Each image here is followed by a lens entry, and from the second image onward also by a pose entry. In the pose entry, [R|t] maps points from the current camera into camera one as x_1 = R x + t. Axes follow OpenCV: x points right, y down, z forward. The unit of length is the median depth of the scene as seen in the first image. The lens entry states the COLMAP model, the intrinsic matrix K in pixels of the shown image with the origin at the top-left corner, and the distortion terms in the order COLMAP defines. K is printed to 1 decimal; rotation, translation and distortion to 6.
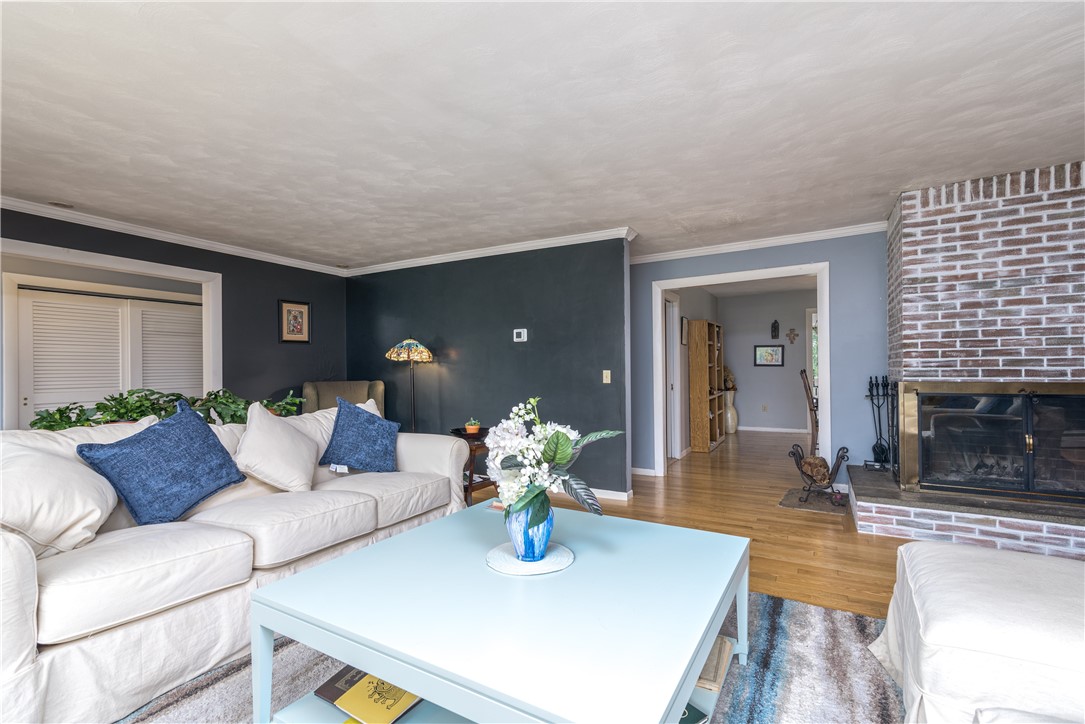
lens RADIAL K [[488.5, 0, 541.2], [0, 488.5, 367.5], [0, 0, 1]] dist [0.019735, -0.002741]
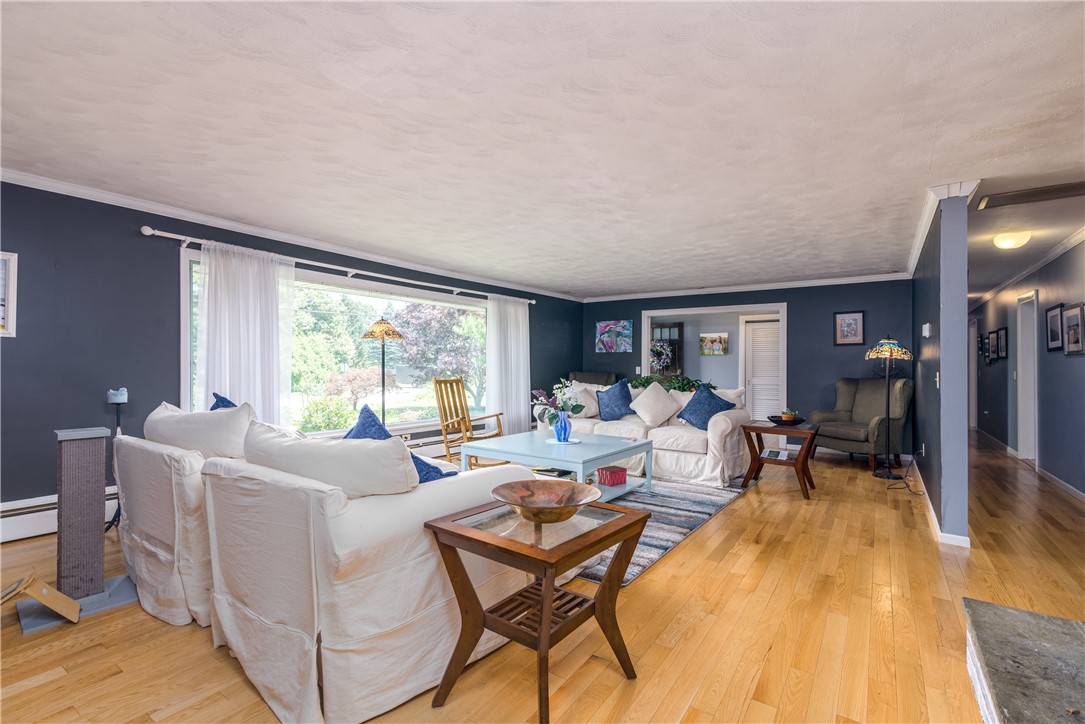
lens RADIAL K [[488.5, 0, 546.2], [0, 488.5, 366.6], [0, 0, 1]] dist [0.019735, -0.002741]
pose [[-0.074991, 0.007282, -0.997158, 0.792746], [-0.003926, 0.999963, 0.007598, -0.004186], [0.997176, 0.004485, -0.074960, 0.349453]]
